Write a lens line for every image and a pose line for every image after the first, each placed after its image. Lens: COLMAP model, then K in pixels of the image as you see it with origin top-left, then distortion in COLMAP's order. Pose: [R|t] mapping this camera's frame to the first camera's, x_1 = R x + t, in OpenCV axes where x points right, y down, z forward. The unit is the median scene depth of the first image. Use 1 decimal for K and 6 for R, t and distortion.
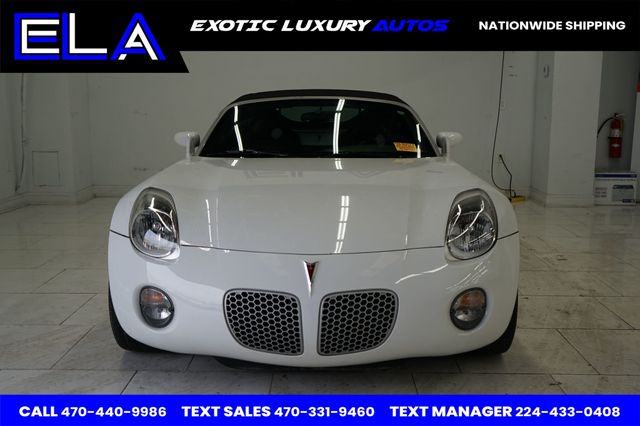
lens RADIAL K [[690.9, 0, 320.8], [0, 690.9, 213.6], [0, 0, 1]] dist [0.017069, 0.000000]
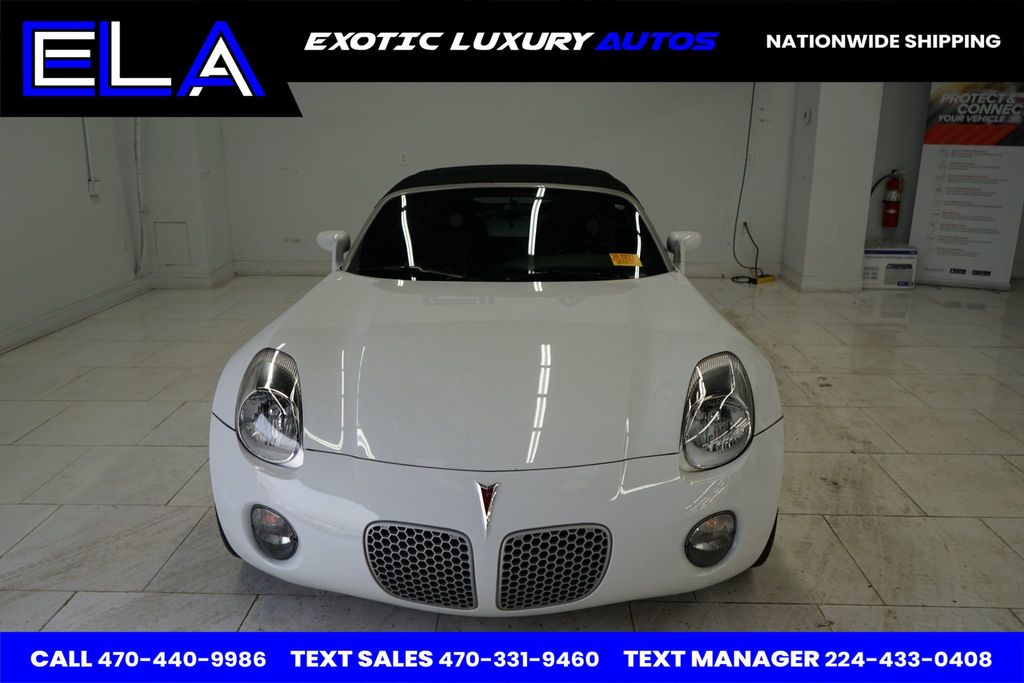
lens RADIAL K [[808.3, 0, 511.5], [0, 808.3, 339.9], [0, 0, 1]] dist [-0.005725, 0.003558]
pose [[0.999892, 0.001964, -0.014586, 0.016166], [-0.000373, 0.994116, 0.108317, -0.121727], [0.014713, -0.108300, 0.994009, 0.152480]]
